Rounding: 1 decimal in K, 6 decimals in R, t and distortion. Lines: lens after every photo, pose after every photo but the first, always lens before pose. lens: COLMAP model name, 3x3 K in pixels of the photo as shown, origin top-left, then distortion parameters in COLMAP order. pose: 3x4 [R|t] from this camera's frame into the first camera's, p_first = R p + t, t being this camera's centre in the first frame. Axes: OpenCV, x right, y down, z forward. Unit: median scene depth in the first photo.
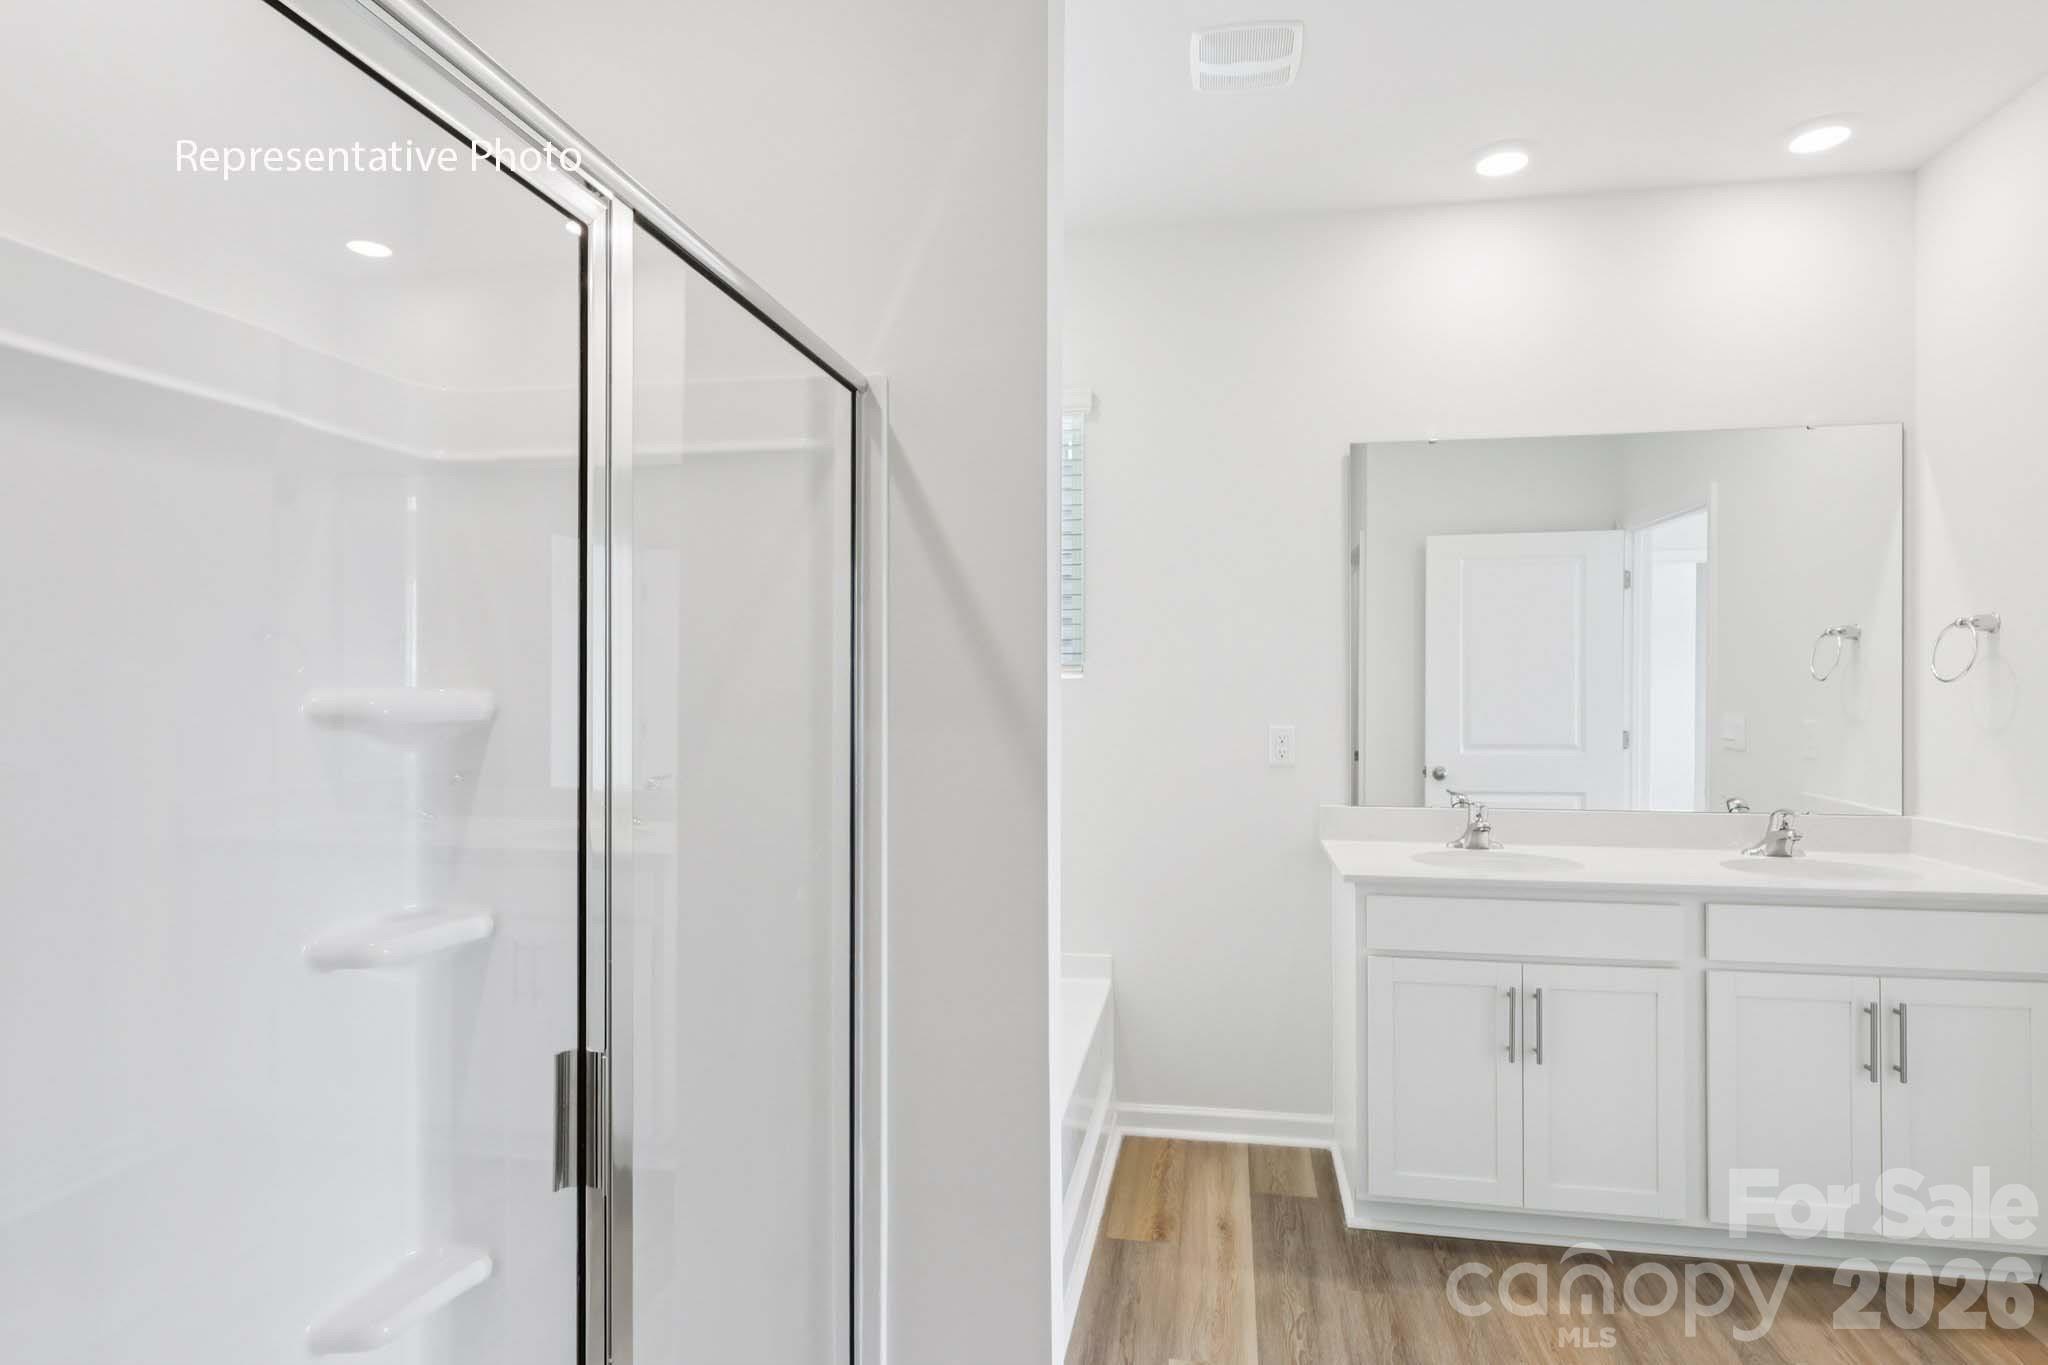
lens RADIAL K [[1067.2, 0, 1025.4], [0, 1067.2, 686.2], [0, 0, 1]] dist [-0.002328, -0.000267]
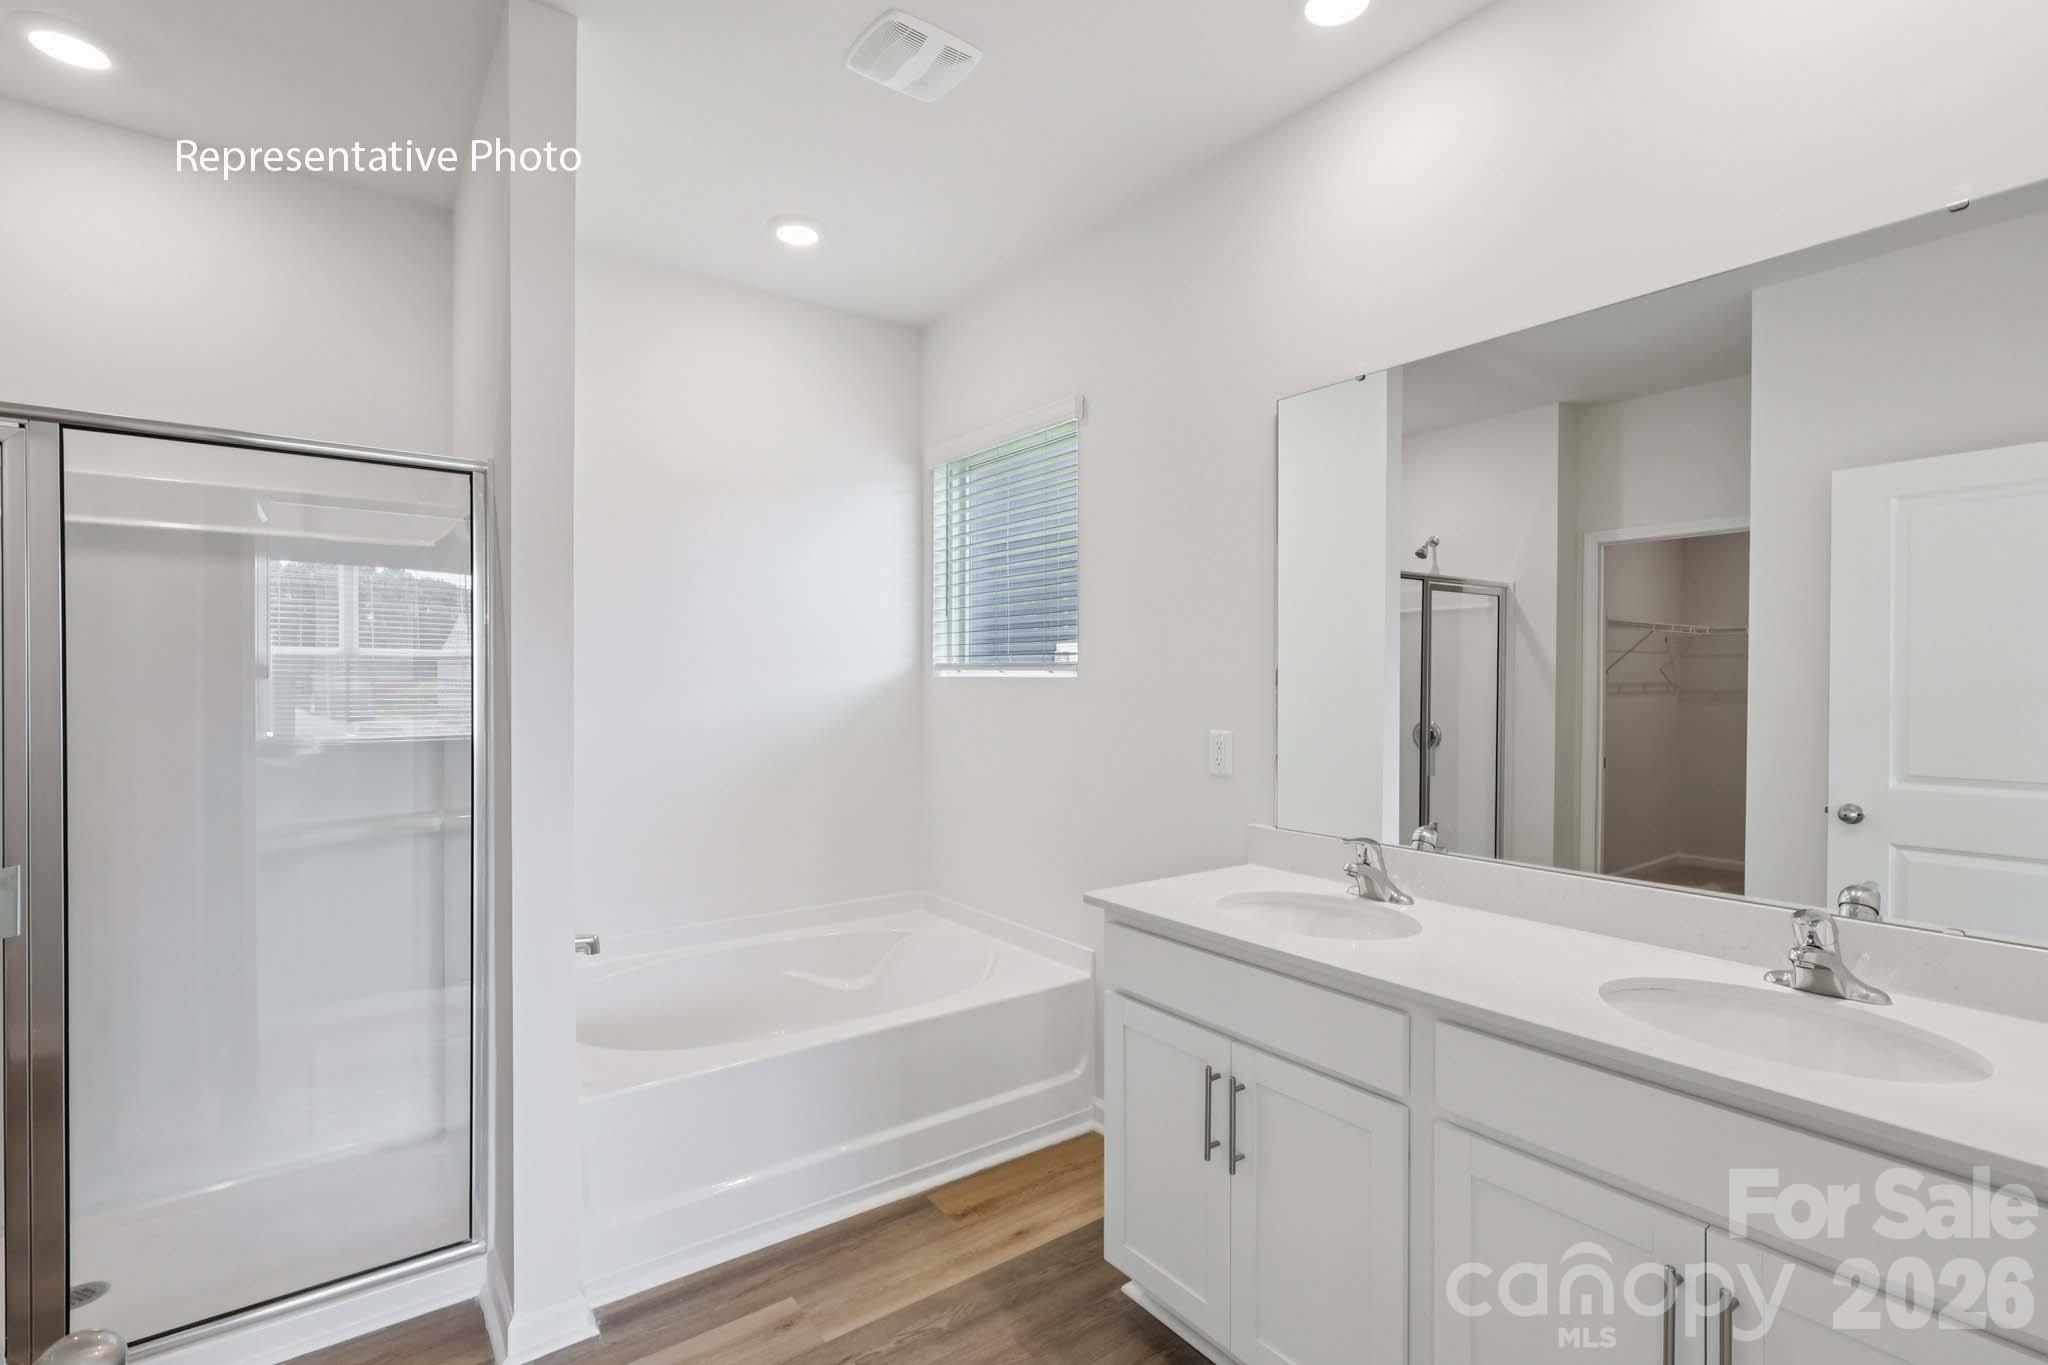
lens RADIAL K [[948.0, 0, 1026.2], [0, 948.0, 681.4], [0, 0, 1]] dist [0.000234, 0.000204]
pose [[0.732289, 0.006191, -0.680966, 0.803291], [-0.003627, 0.999980, 0.005191, -0.009986], [0.680984, -0.001331, 0.732297, 0.368271]]
